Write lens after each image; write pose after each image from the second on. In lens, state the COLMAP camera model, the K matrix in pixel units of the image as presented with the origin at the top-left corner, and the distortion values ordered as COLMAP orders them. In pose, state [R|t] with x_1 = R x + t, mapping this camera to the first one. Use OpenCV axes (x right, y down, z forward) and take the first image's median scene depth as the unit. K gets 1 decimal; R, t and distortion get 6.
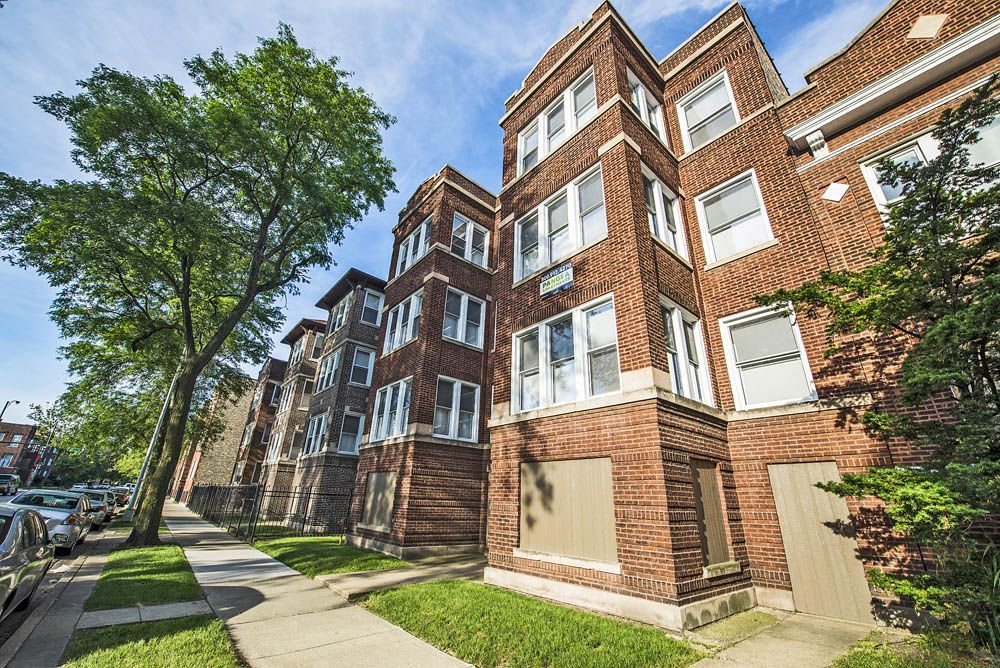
lens RADIAL K [[399.7, 0, 498.2], [0, 399.7, 333.9], [0, 0, 1]] dist [-0.014341, -0.003403]
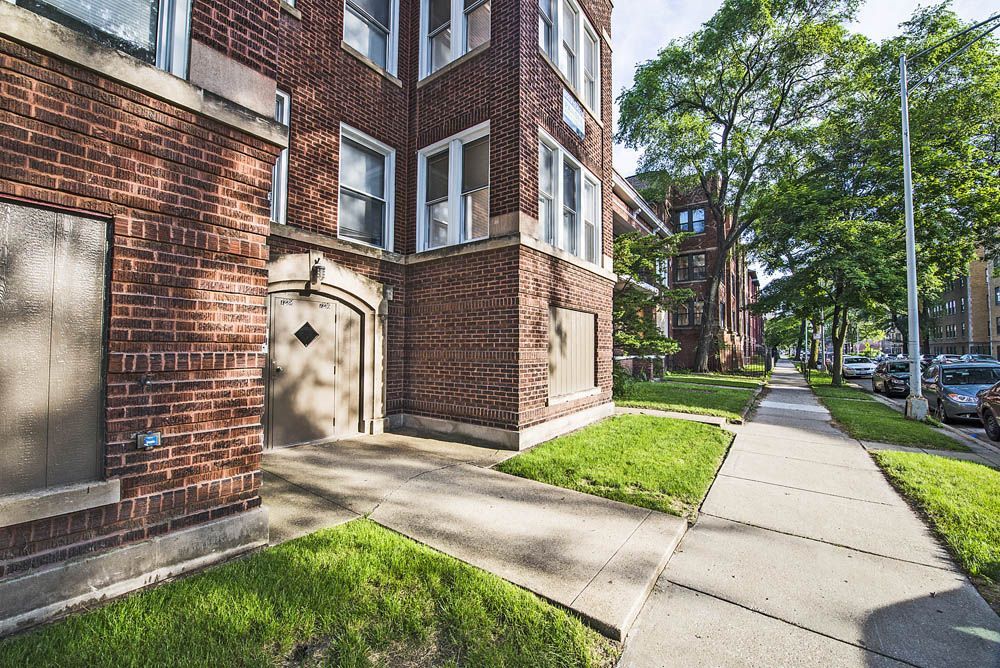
lens RADIAL K [[399.7, 0, 498.2], [0, 399.7, 333.9], [0, 0, 1]] dist [-0.014341, -0.003403]
pose [[-0.246991, 0.002565, 0.969014, -0.674640], [-0.390414, 0.914979, -0.101934, 0.470687], [-0.886889, -0.403493, -0.224990, 1.170633]]
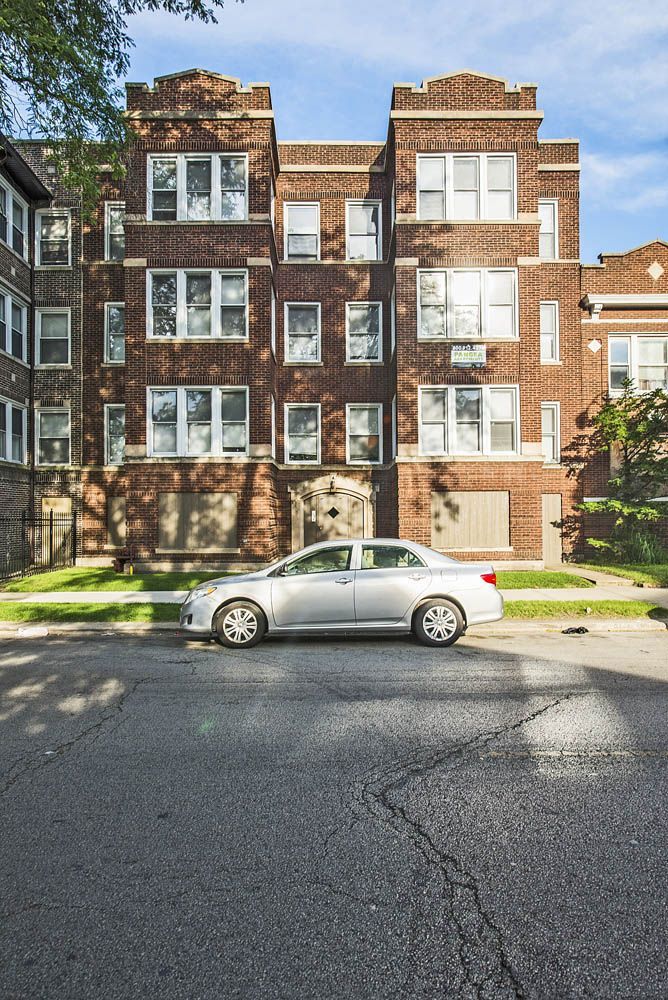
lens RADIAL K [[609.5, 0, 333.7], [0, 609.5, 504.0], [0, 0, 1]] dist [-0.002433, -0.001779]
pose [[0.636886, -0.021141, 0.770668, -1.651515], [-0.274879, 0.927701, 0.252611, -0.066756], [-0.720290, -0.372725, 0.585028, 0.002830]]
